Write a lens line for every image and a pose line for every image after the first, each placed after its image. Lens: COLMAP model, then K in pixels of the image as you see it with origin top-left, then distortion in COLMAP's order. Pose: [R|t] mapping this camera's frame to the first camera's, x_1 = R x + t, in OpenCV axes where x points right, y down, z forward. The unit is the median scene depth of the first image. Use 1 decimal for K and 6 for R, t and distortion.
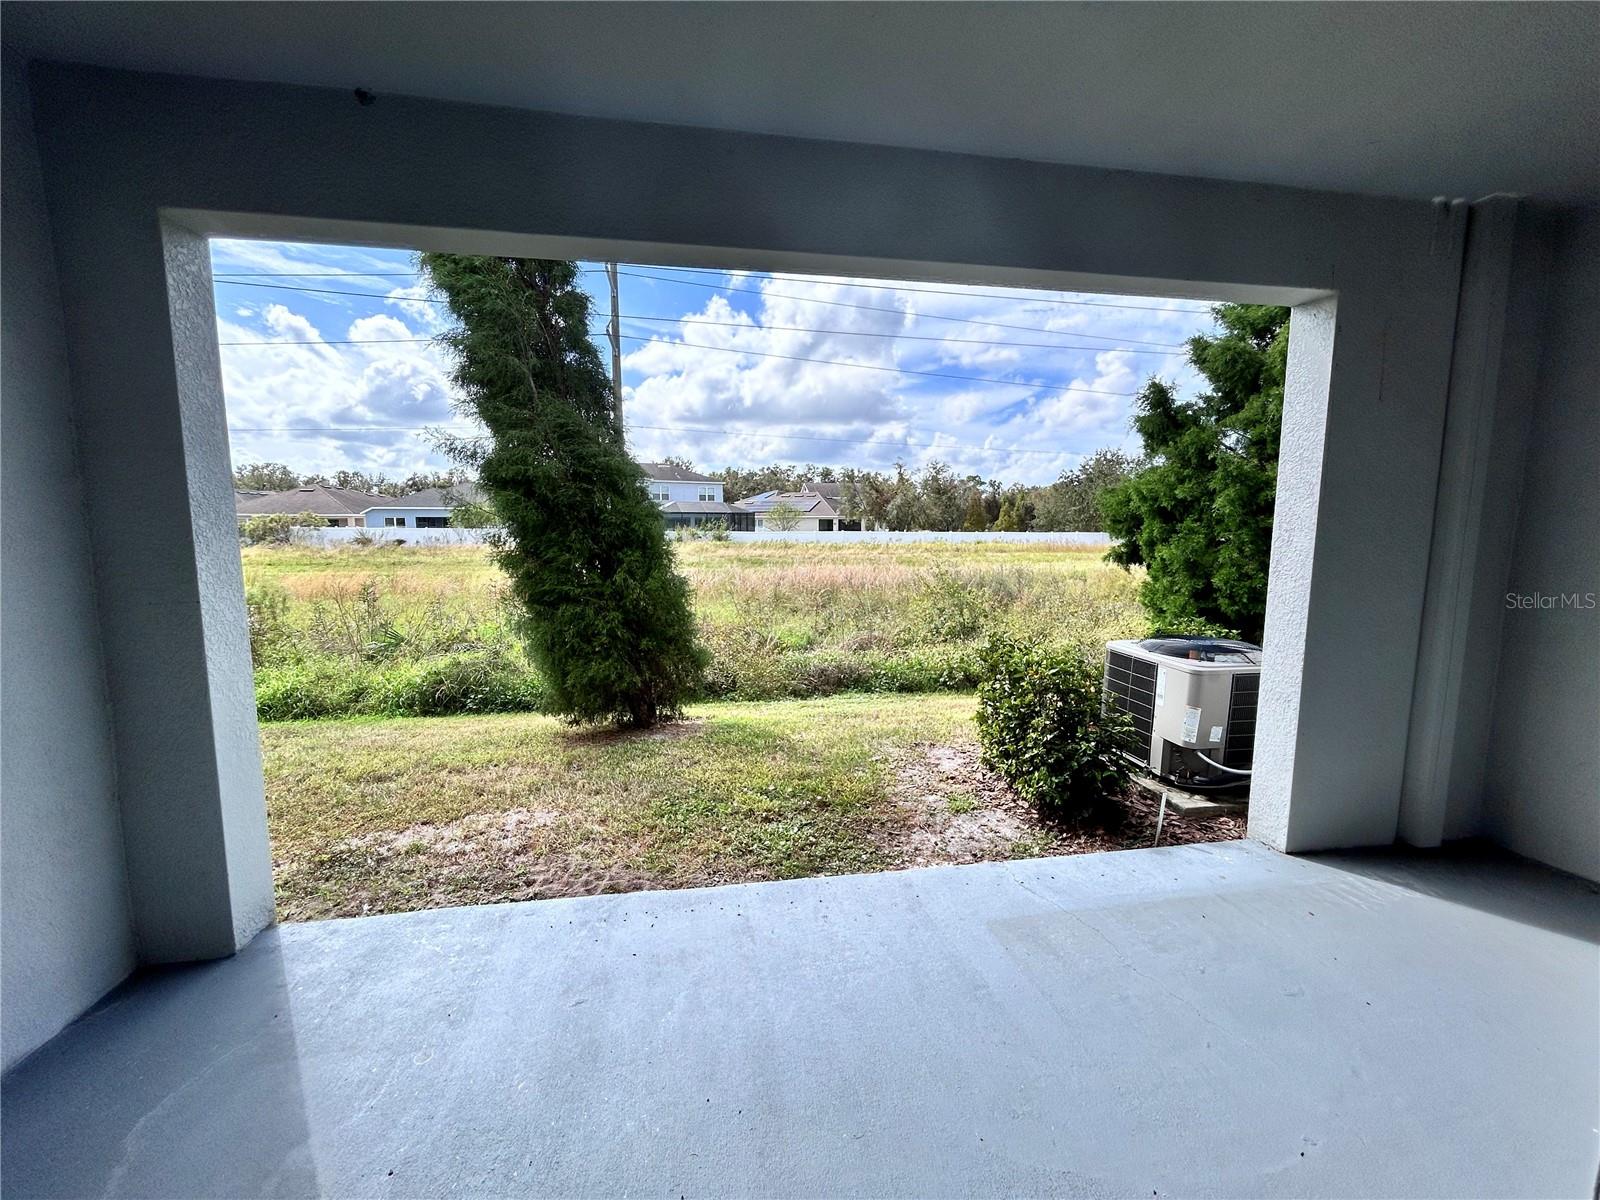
lens RADIAL K [[650.4, 0, 800.0], [0, 650.4, 600.0], [0, 0, 1]] dist [-0.001528, 0.000418]
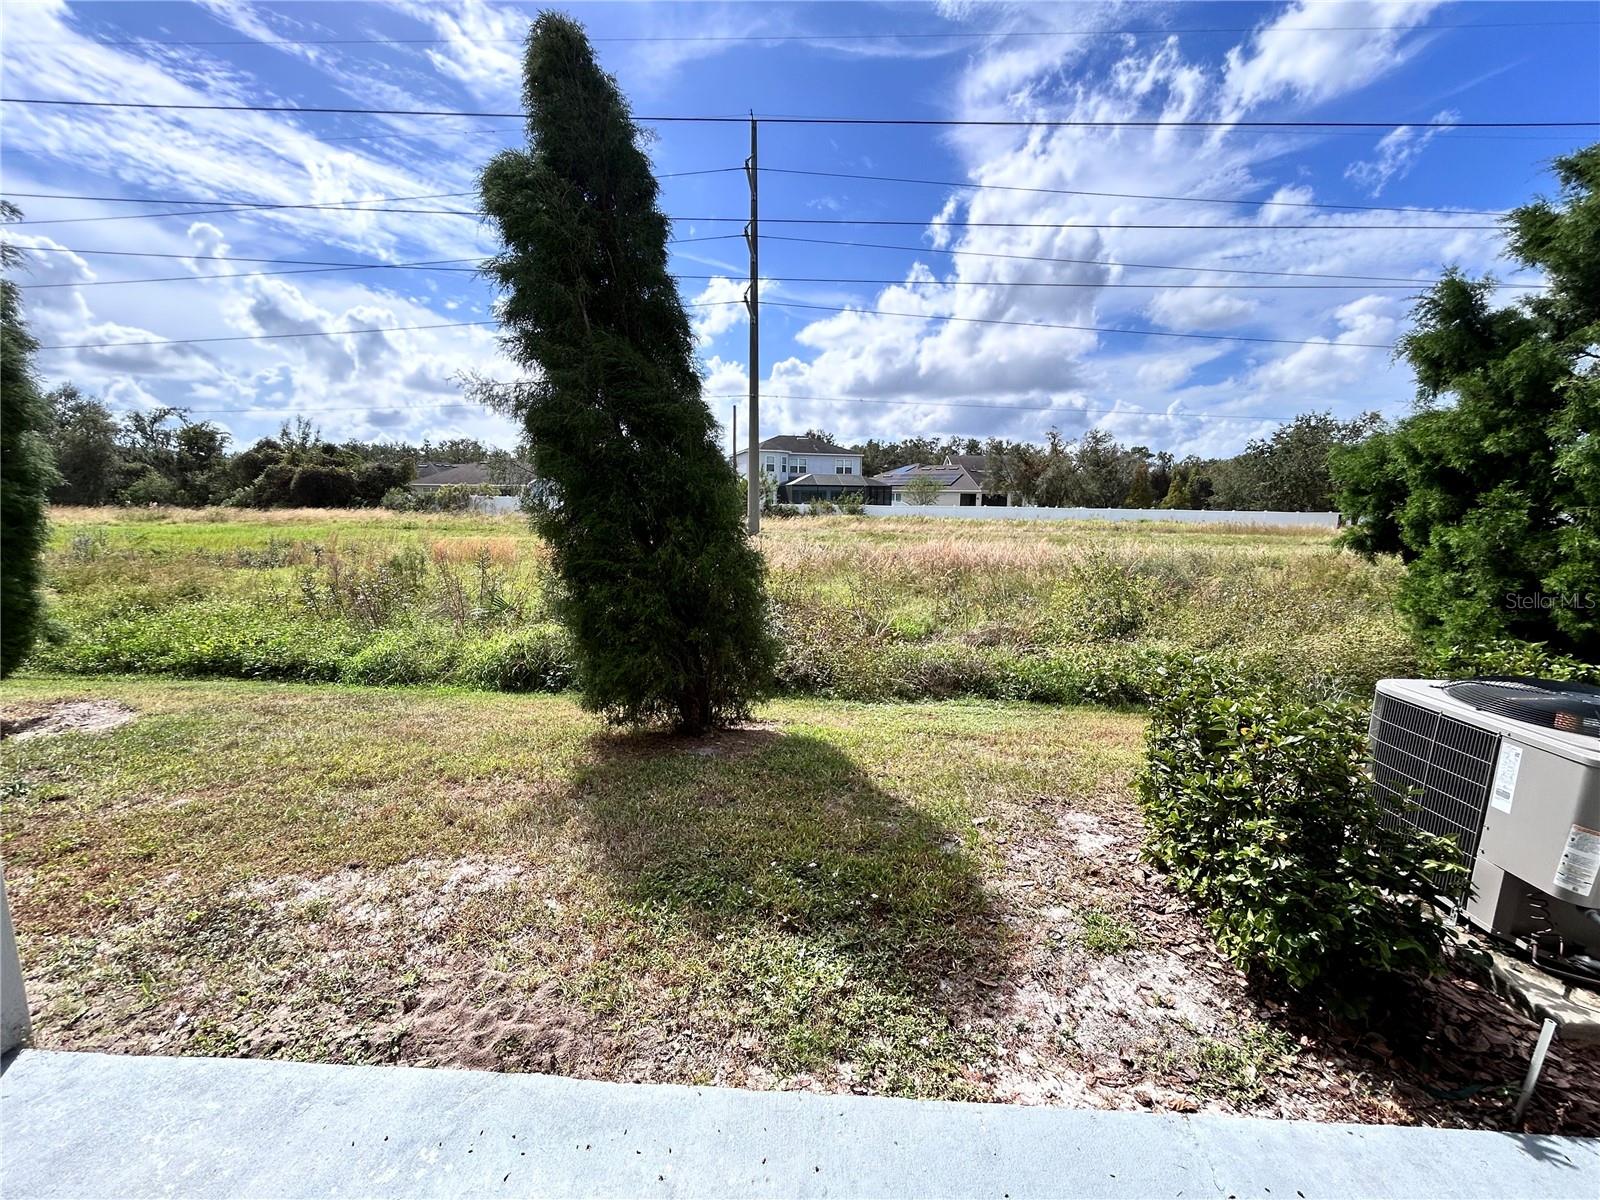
lens RADIAL K [[650.4, 0, 800.0], [0, 650.4, 600.0], [0, 0, 1]] dist [-0.001528, 0.000418]
pose [[0.977145, 0.043299, -0.208119, 0.041271], [-0.035169, 0.998473, 0.042605, -0.011027], [0.209646, -0.034312, 0.977175, 0.183762]]
